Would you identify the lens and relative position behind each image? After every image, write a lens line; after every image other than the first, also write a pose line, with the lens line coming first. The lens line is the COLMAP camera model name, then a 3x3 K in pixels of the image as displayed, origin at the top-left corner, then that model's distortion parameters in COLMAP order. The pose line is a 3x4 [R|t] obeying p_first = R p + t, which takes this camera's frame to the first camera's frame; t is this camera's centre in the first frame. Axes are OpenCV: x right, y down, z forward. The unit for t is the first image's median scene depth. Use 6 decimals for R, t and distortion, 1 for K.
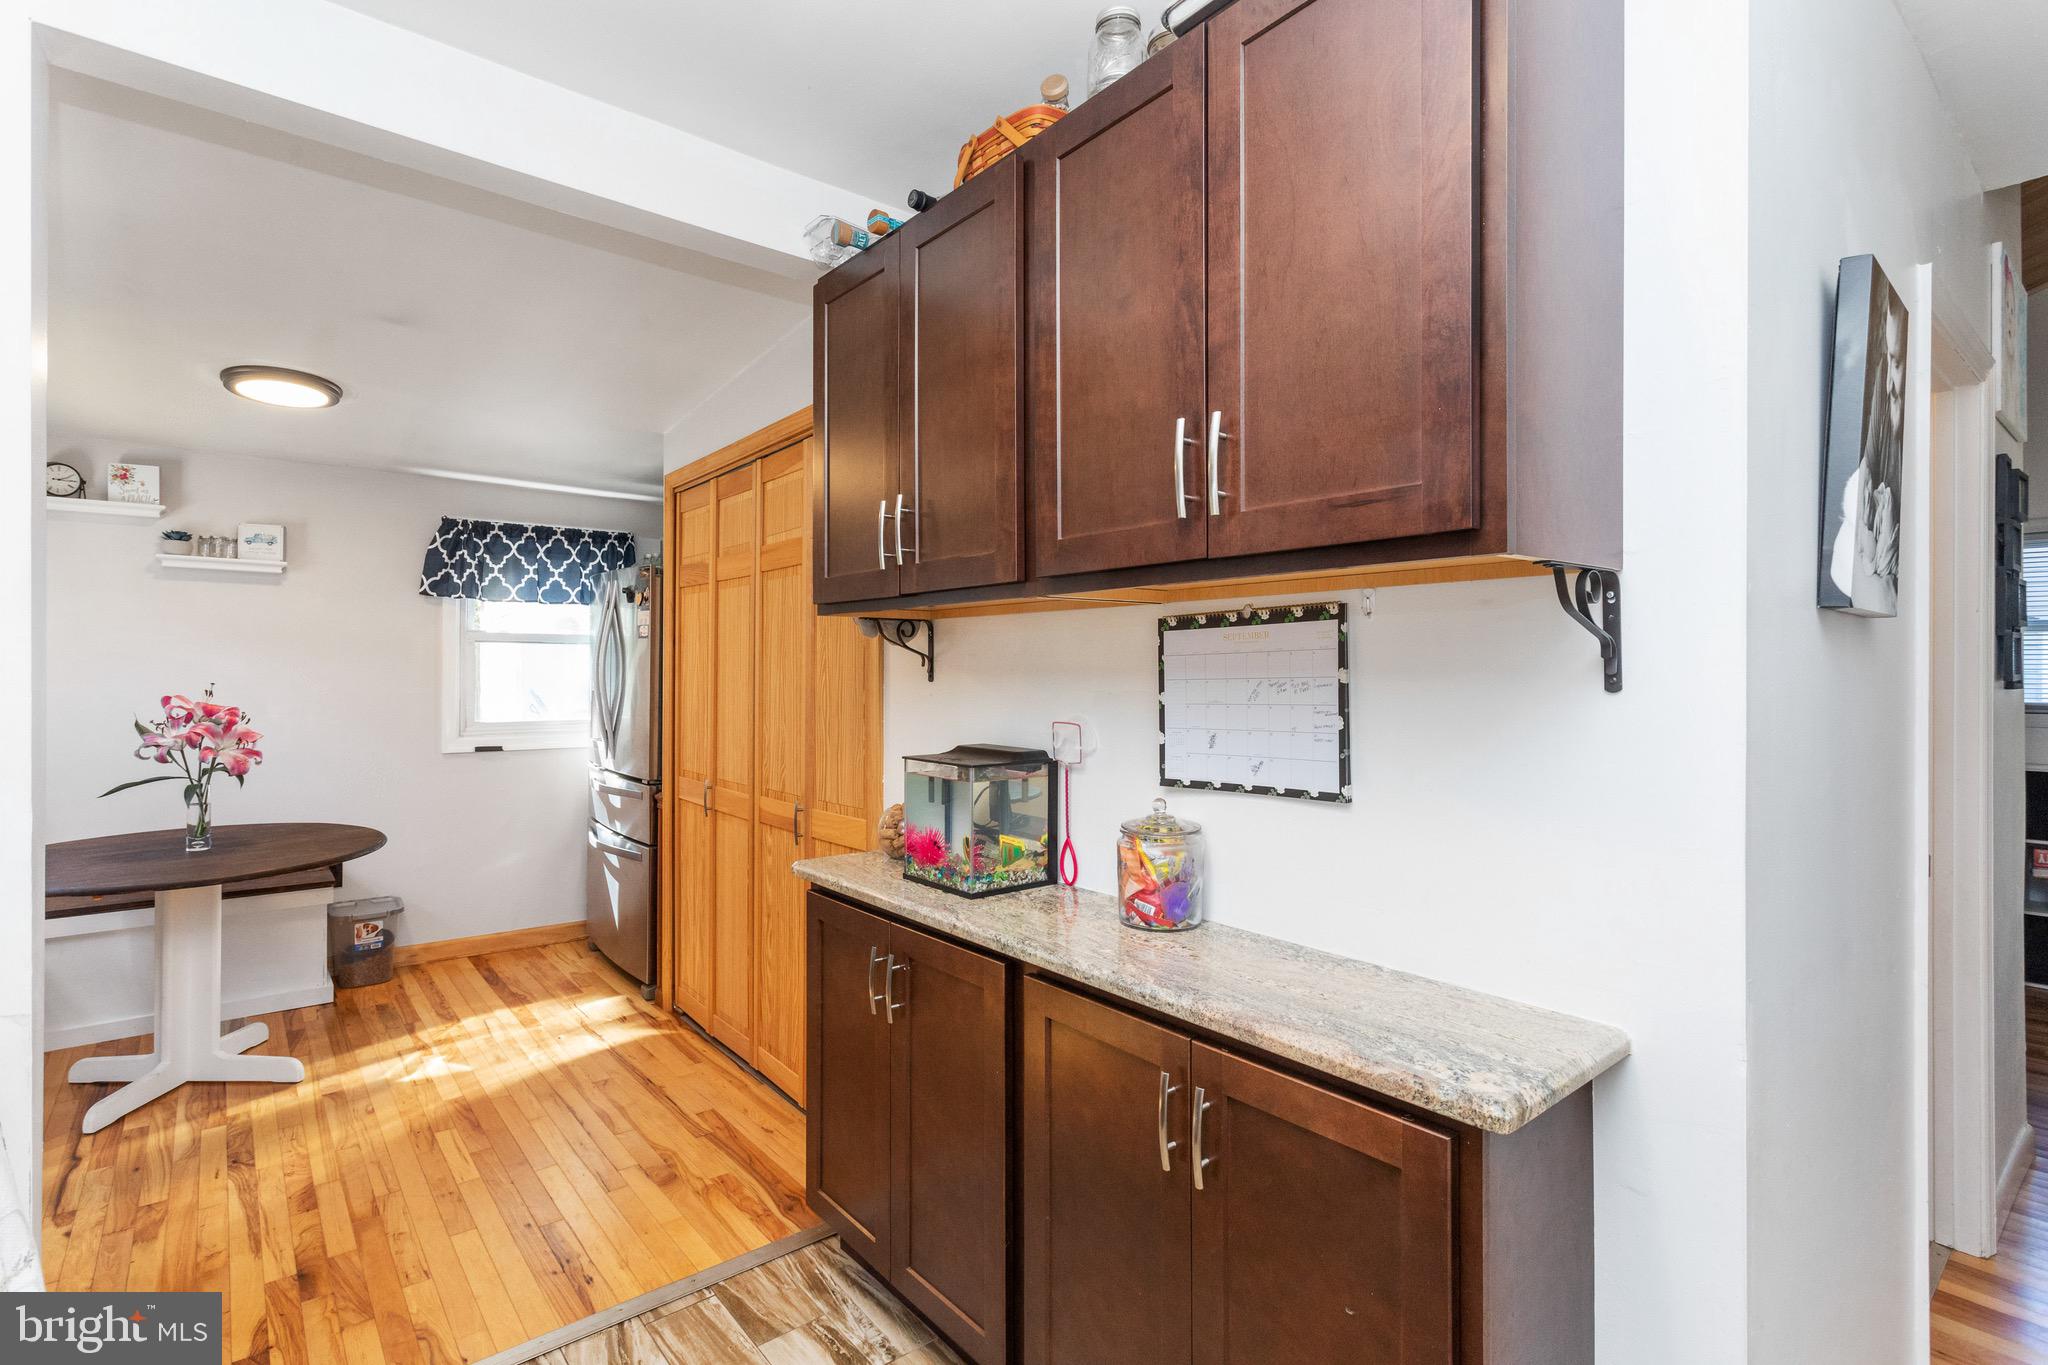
lens RADIAL K [[974.5, 0, 1020.5], [0, 974.5, 669.9], [0, 0, 1]] dist [0.000921, 0.000712]
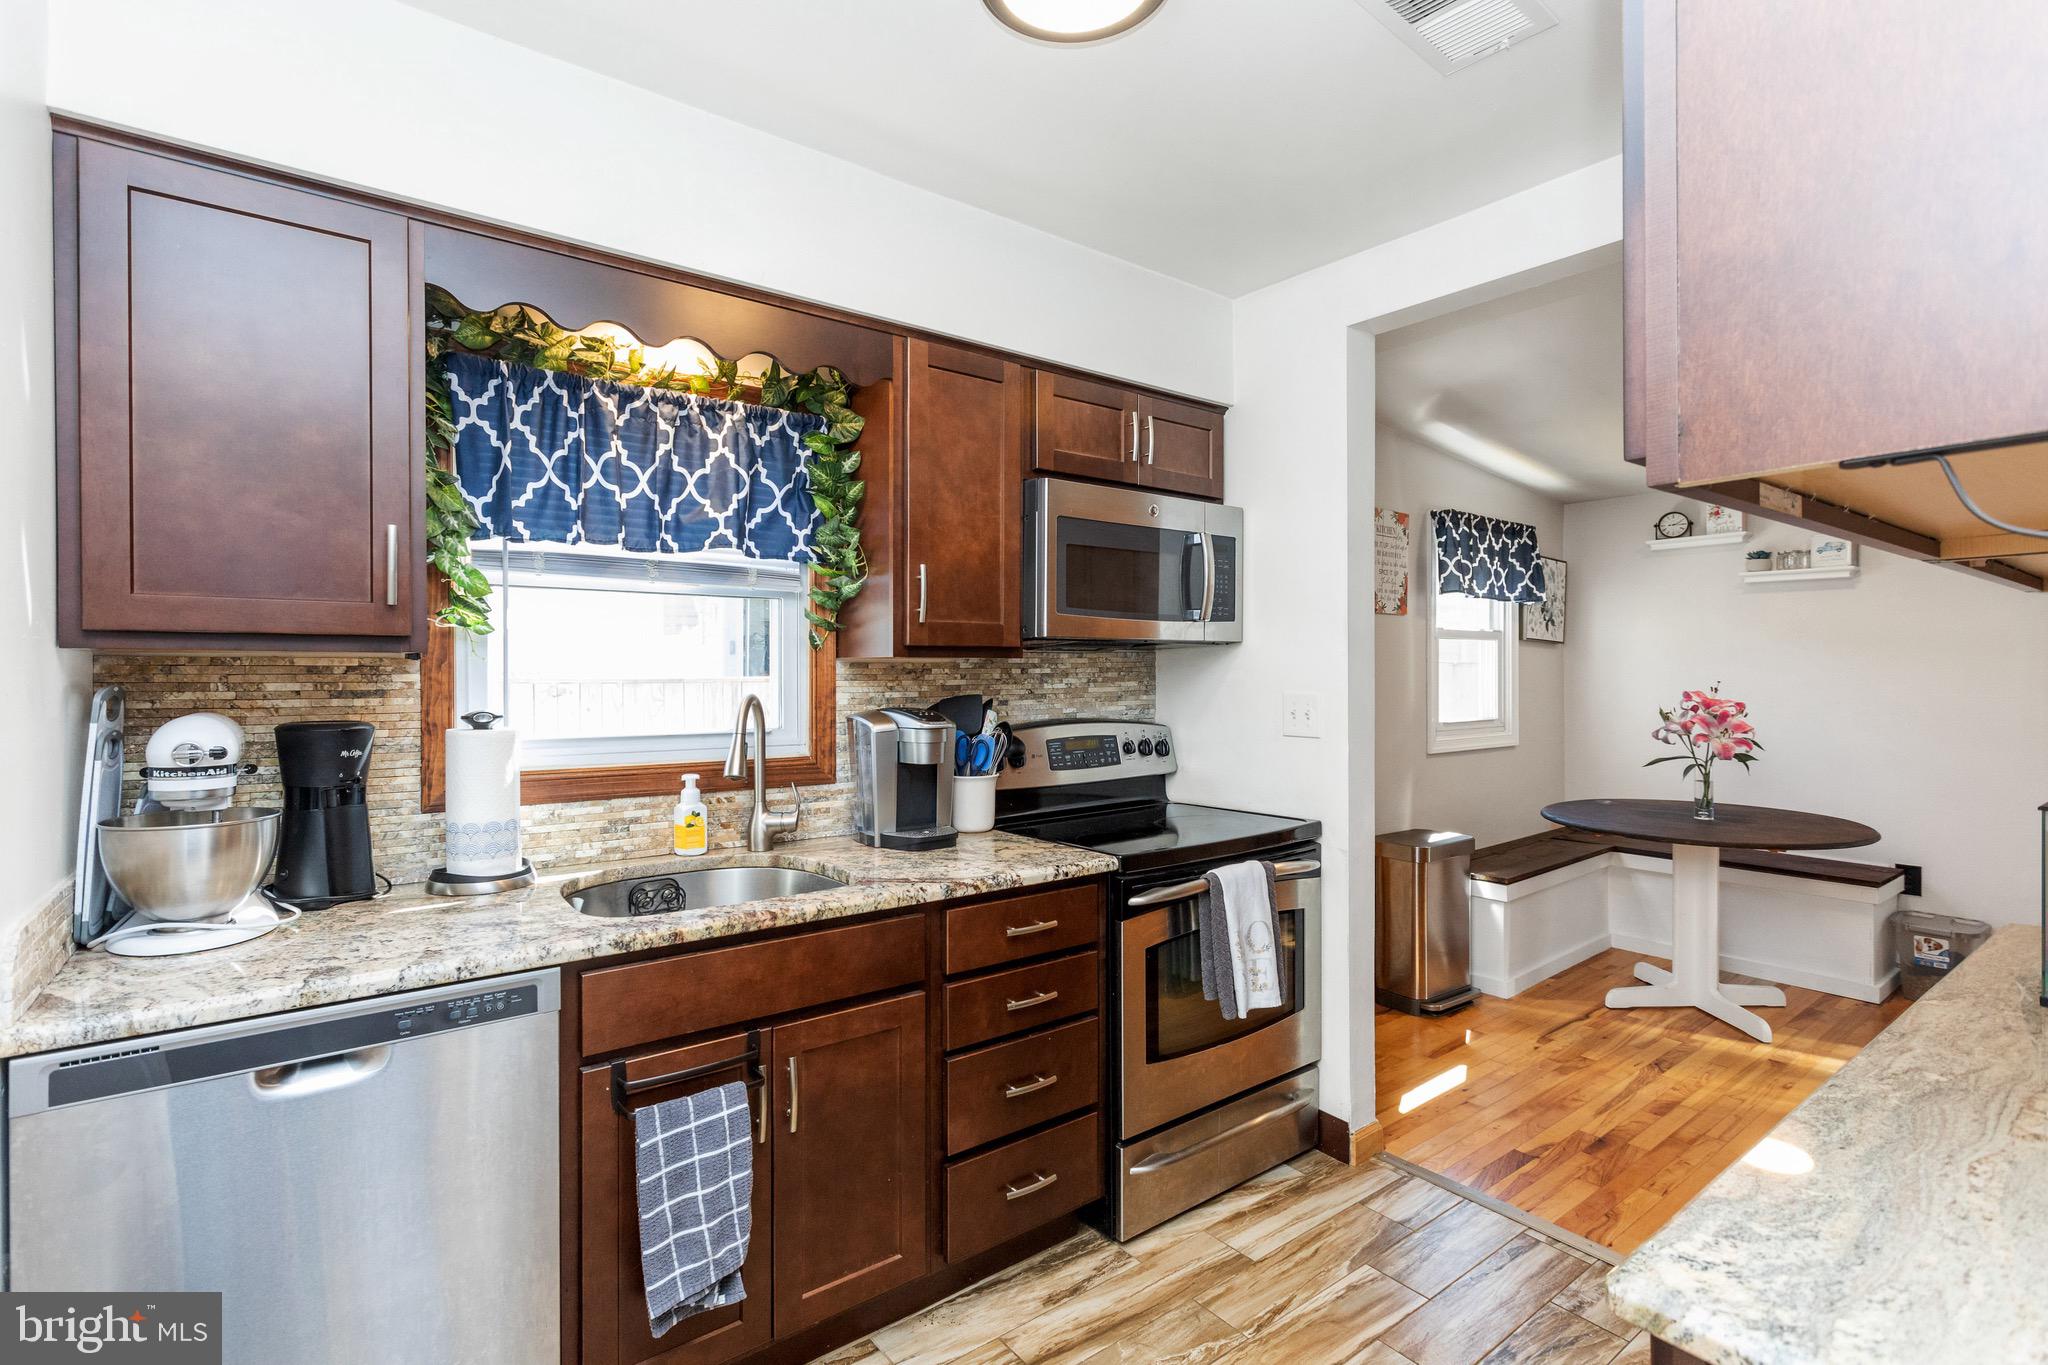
lens RADIAL K [[967.9, 0, 1006.2], [0, 967.9, 677.8], [0, 0, 1]] dist [0.000256, 0.001934]
pose [[-0.048507, 0.004472, -0.998813, 0.402674], [0.000523, 0.999990, 0.004452, 0.003625], [0.998823, -0.000307, -0.048509, 0.196173]]
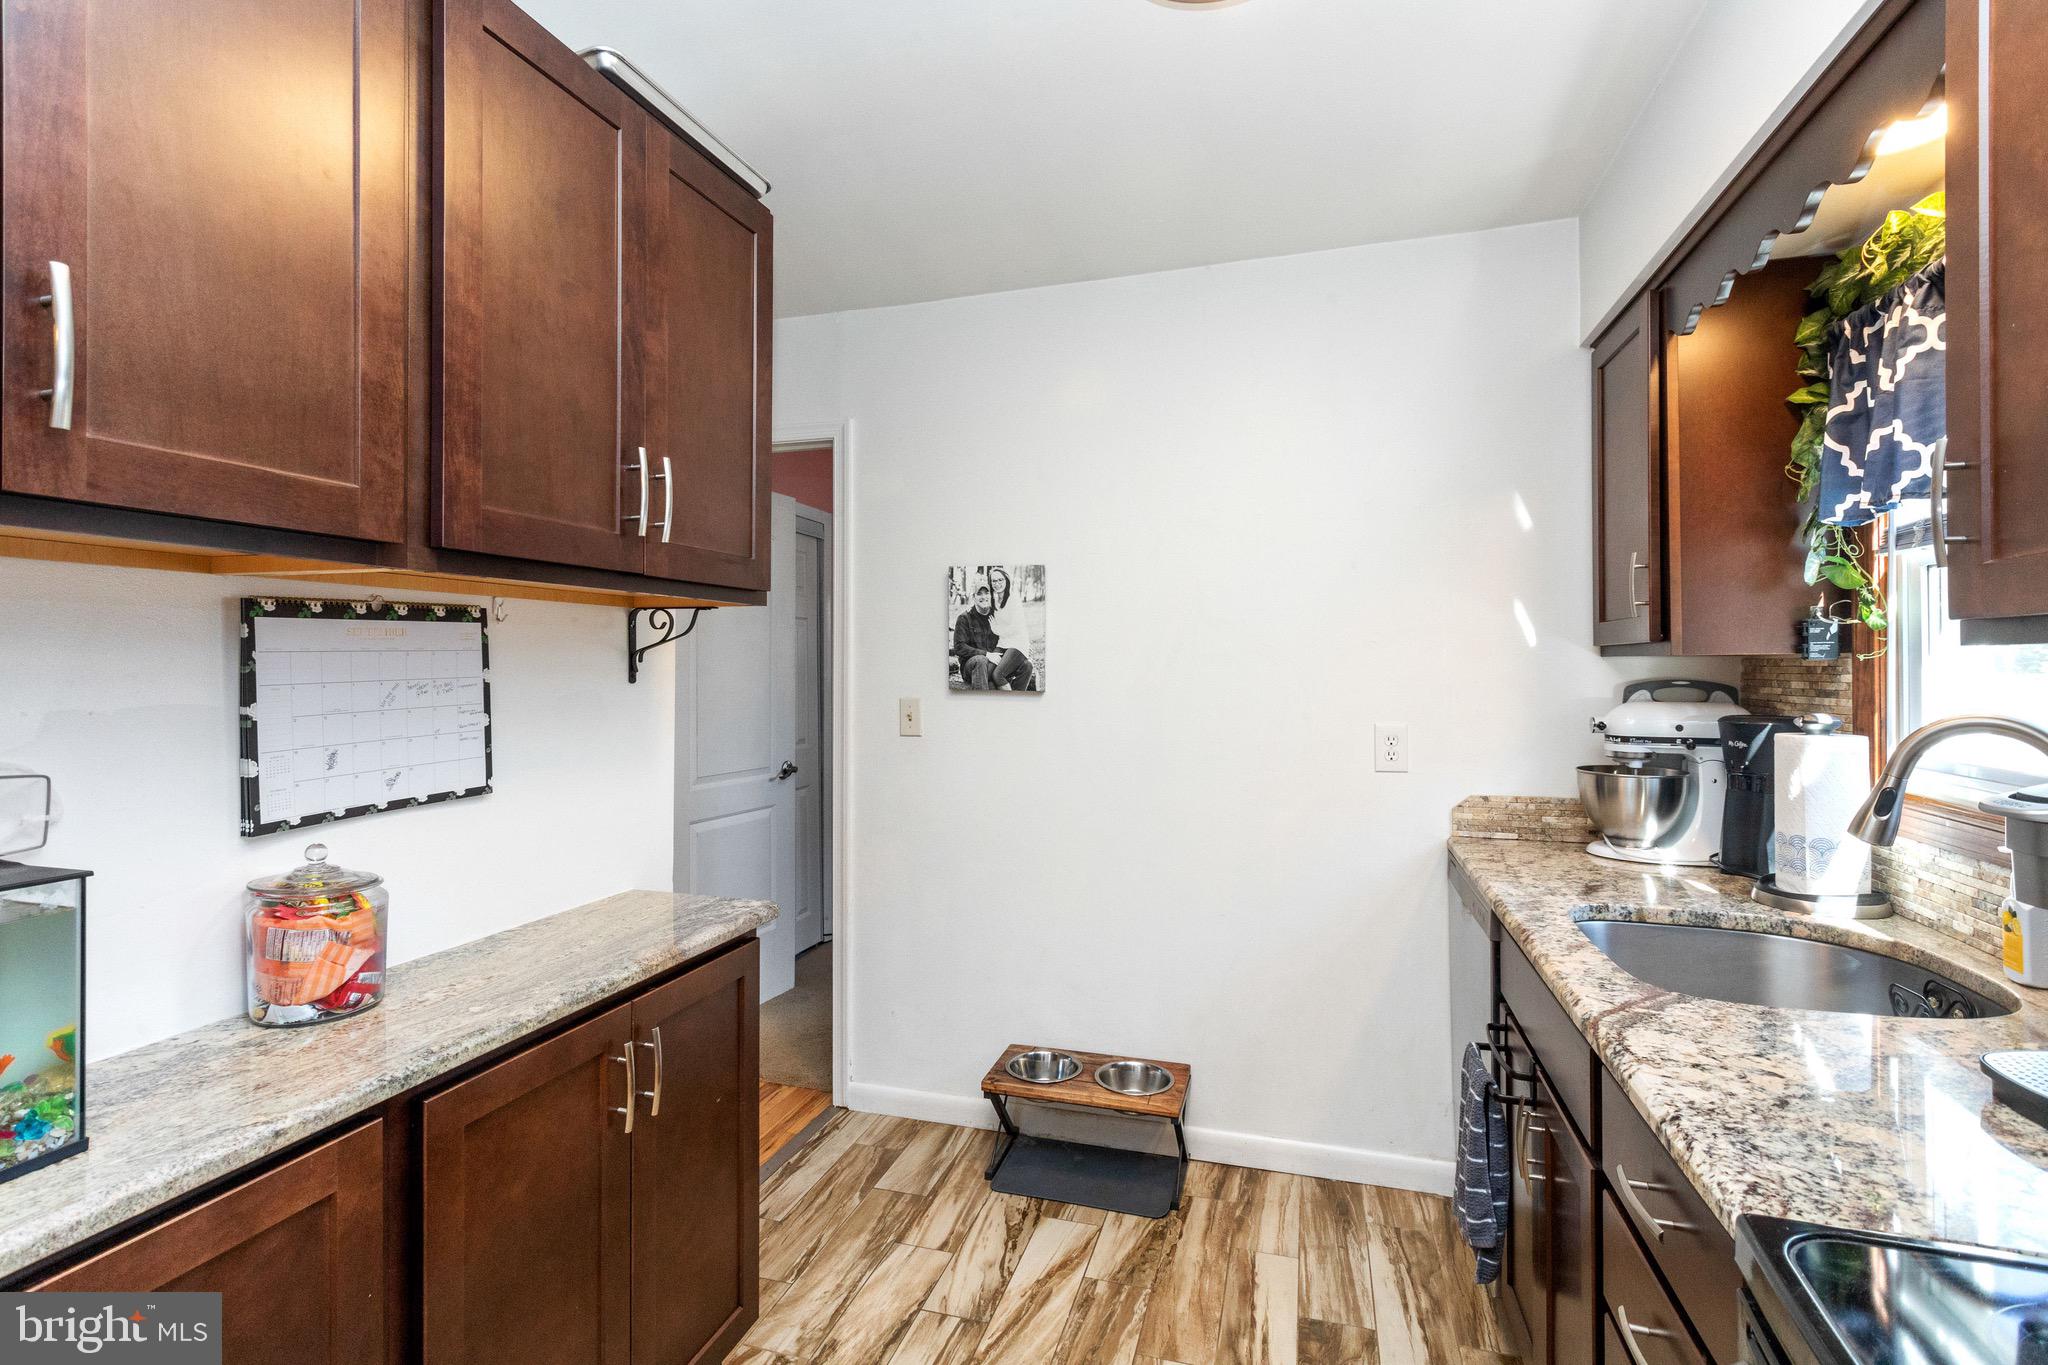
lens RADIAL K [[959.9, 0, 1024.1], [0, 959.9, 659.2], [0, 0, 1]] dist [0.001159, 0.000671]
pose [[-0.555798, 0.004971, 0.831303, -0.434496], [0.000230, 0.999983, -0.005826, -0.002925], [-0.831317, -0.003047, -0.555790, 0.541685]]
